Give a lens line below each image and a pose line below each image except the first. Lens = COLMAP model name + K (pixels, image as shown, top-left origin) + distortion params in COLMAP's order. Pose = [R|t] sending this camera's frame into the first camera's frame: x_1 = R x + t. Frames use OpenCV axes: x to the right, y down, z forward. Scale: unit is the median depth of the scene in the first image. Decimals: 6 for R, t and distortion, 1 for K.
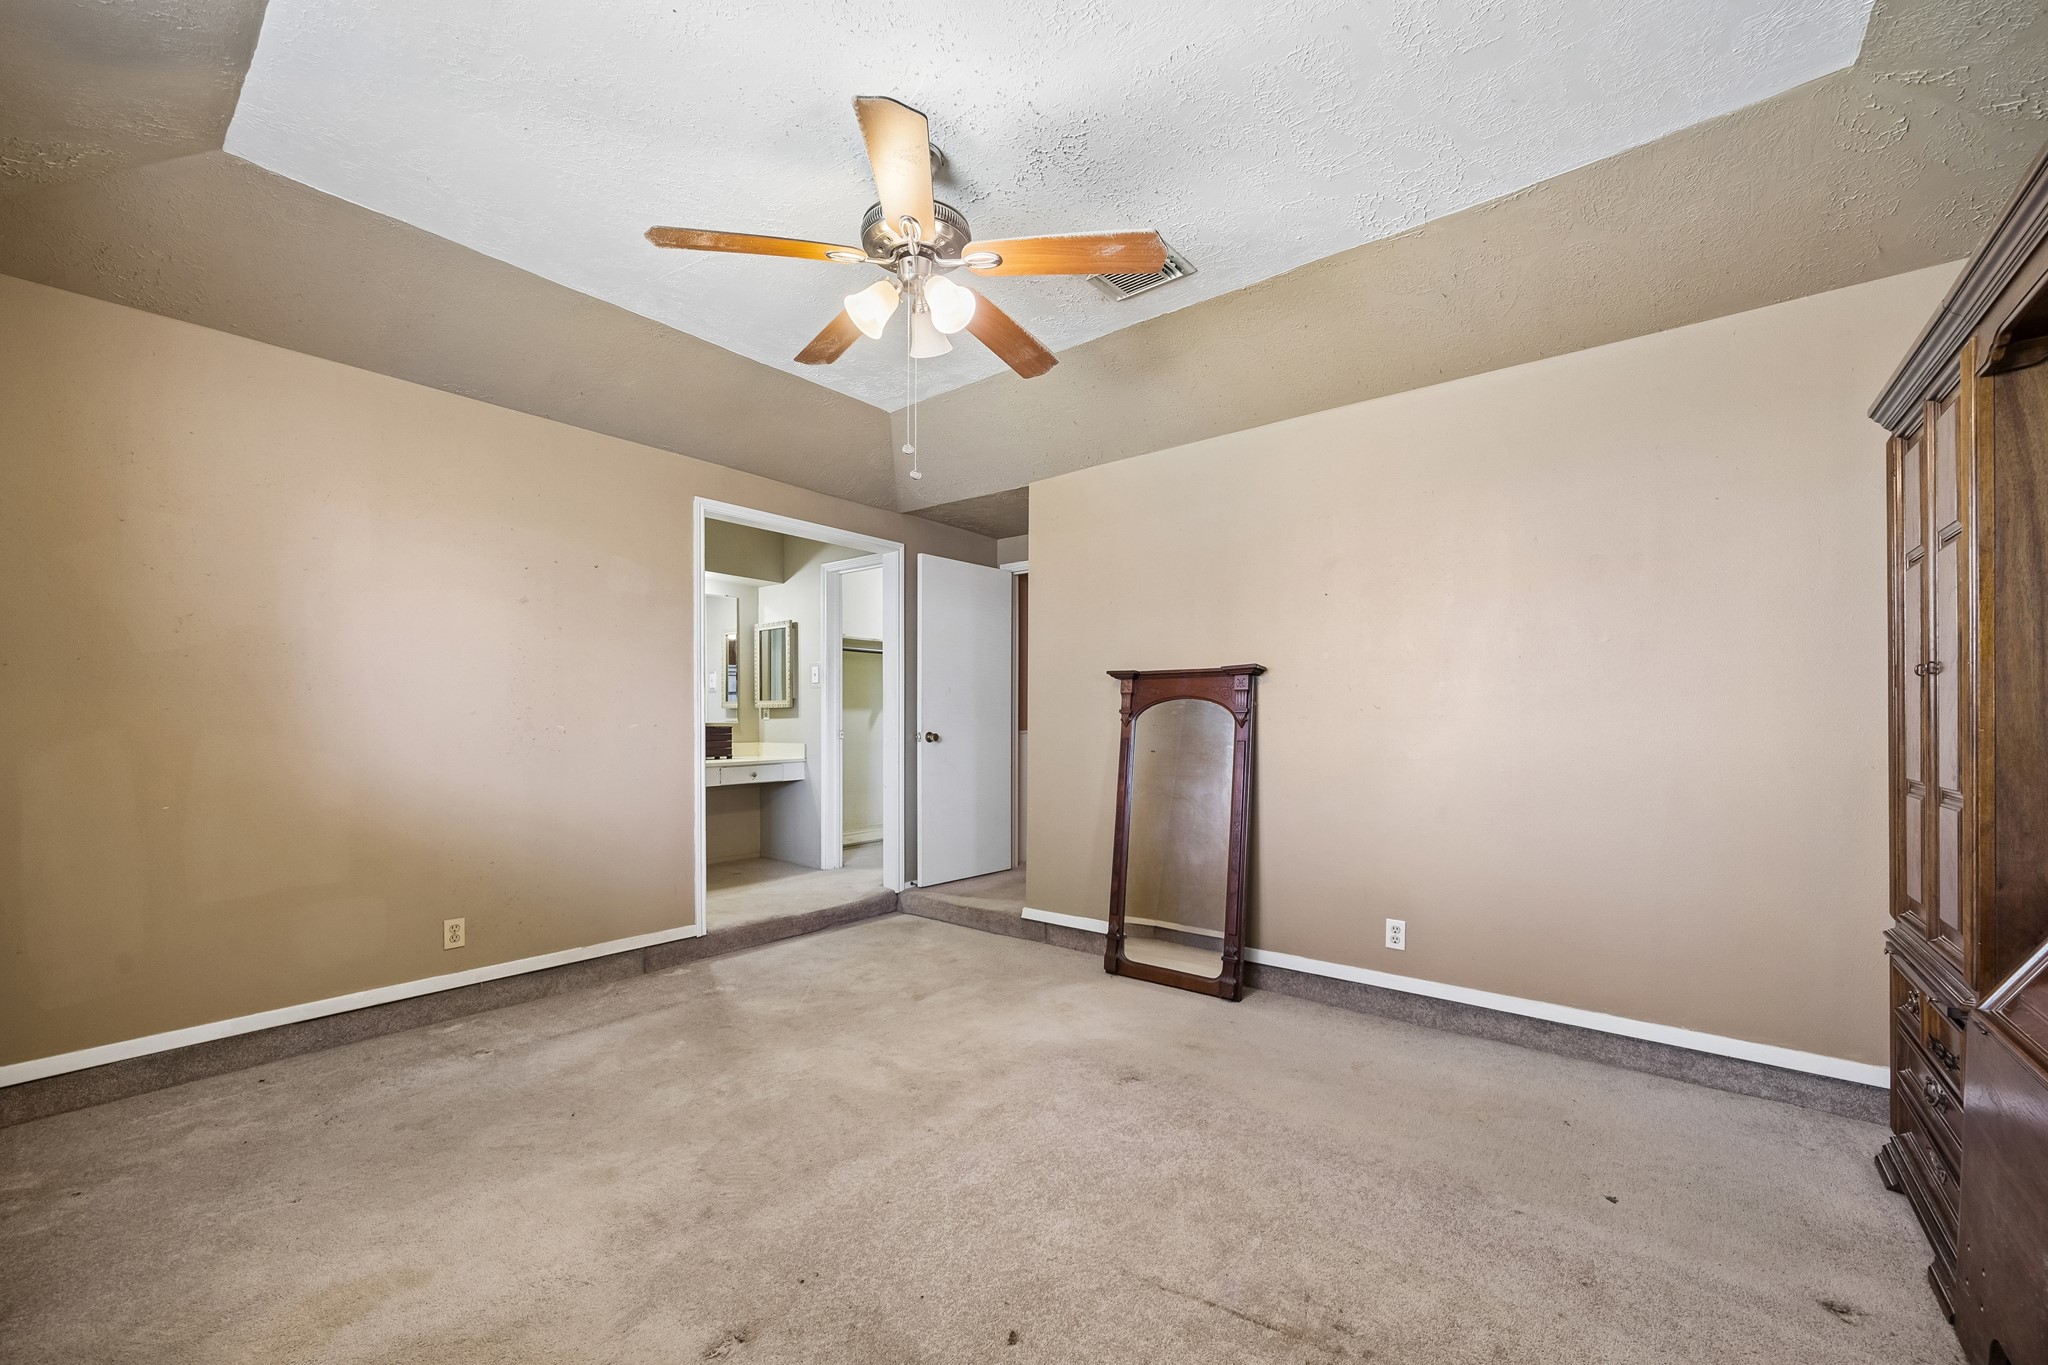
lens RADIAL K [[791.0, 0, 1018.9], [0, 791.0, 717.0], [0, 0, 1]] dist [-0.001757, 0.000065]
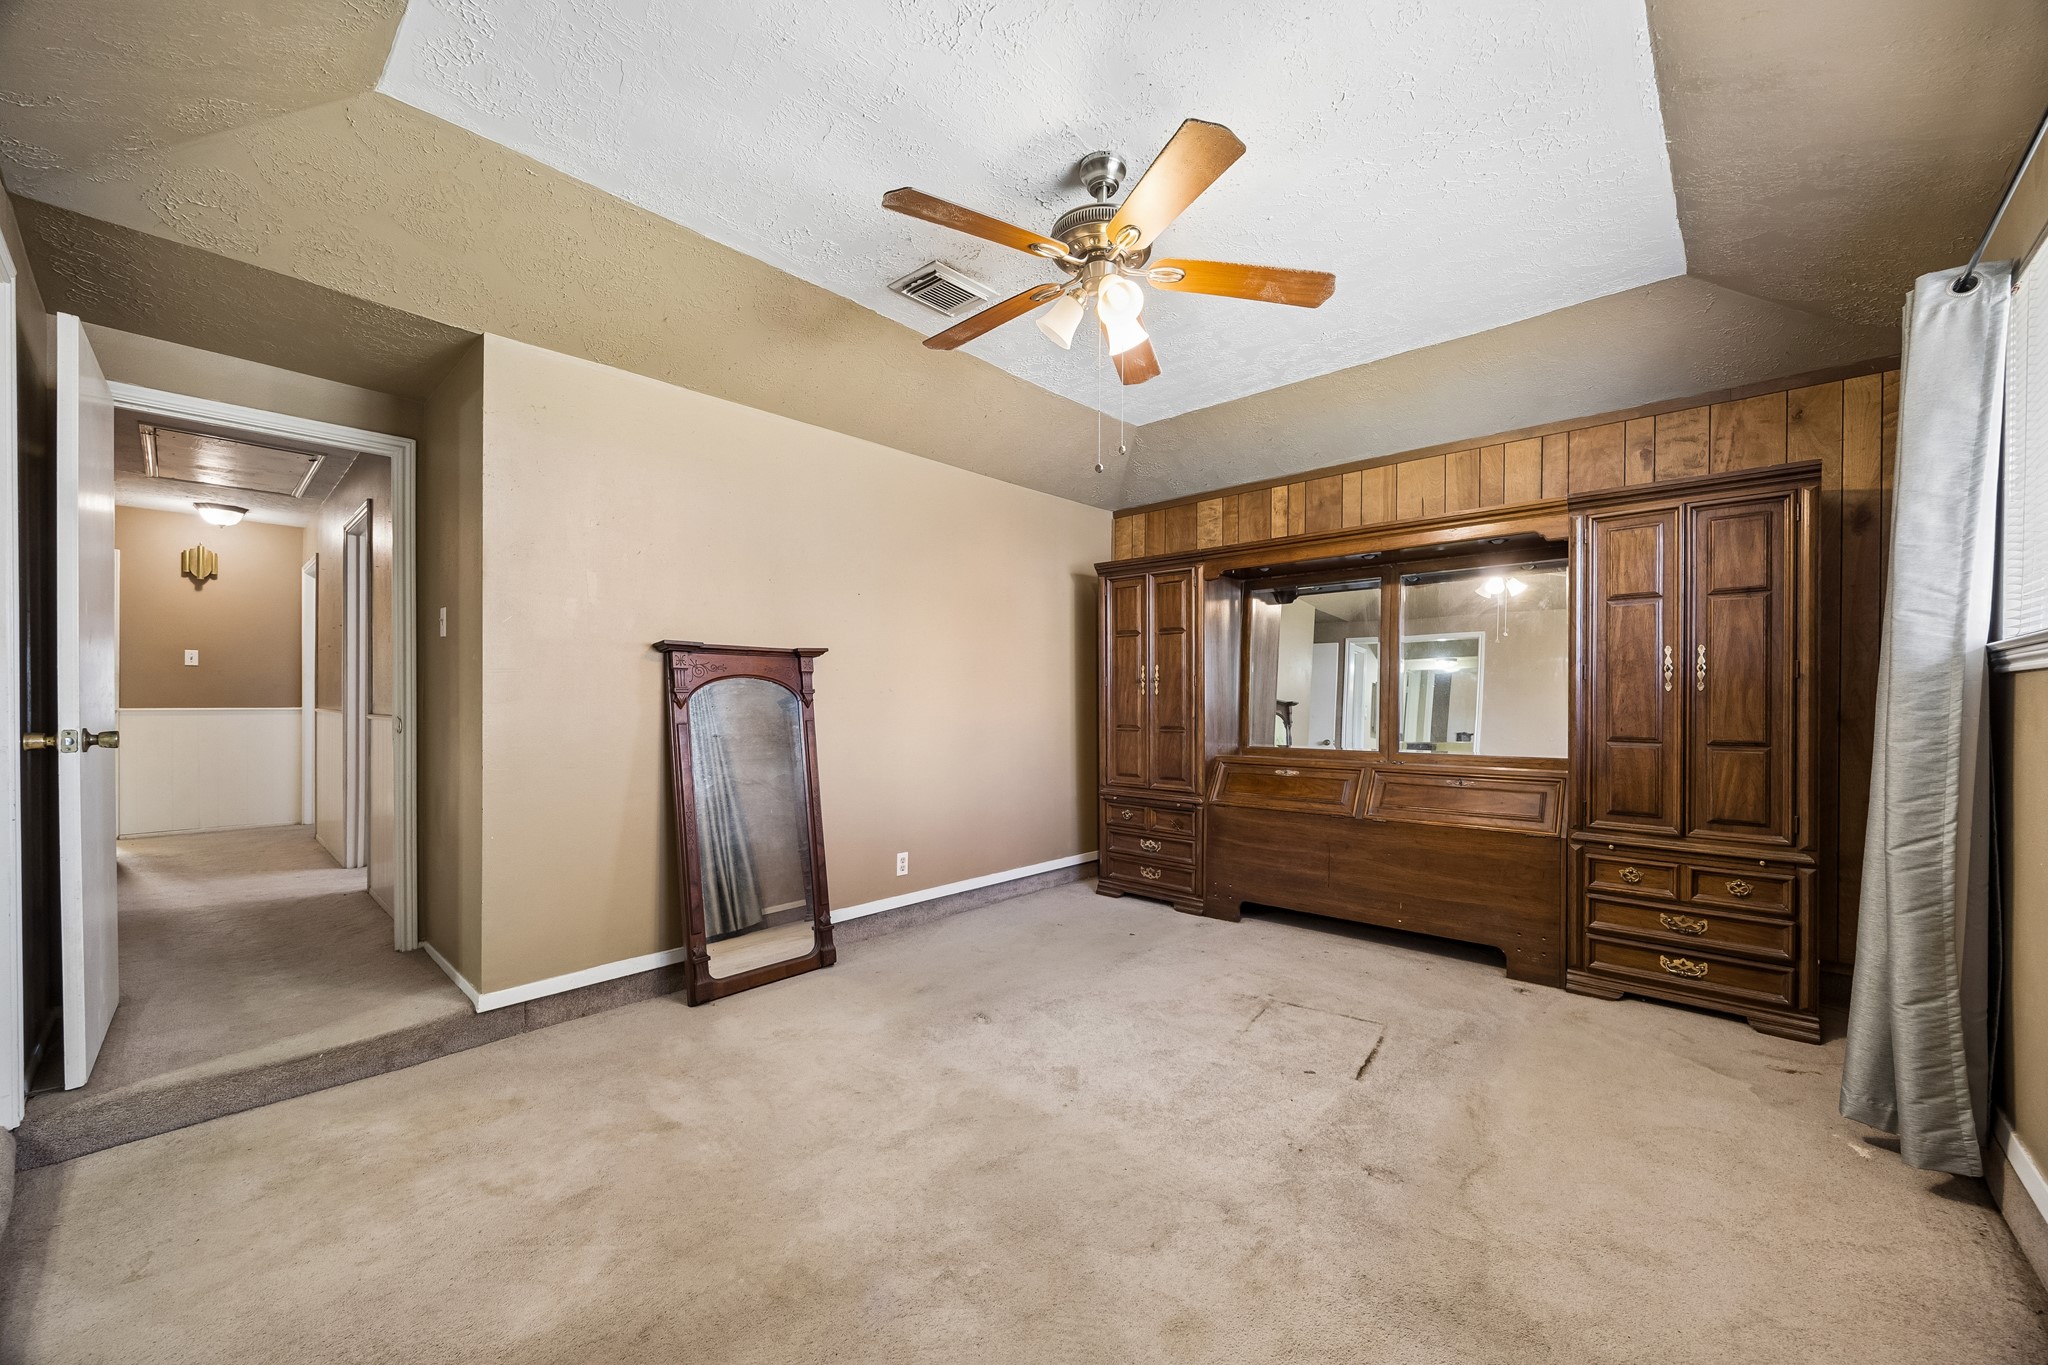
lens RADIAL K [[791.0, 0, 1018.1], [0, 791.0, 694.0], [0, 0, 1]] dist [-0.001757, 0.000065]
pose [[0.069740, 0.006649, 0.997543, -0.838373], [-0.003313, 0.999974, -0.006433, 0.000874], [-0.997560, -0.002856, 0.069760, 0.733722]]
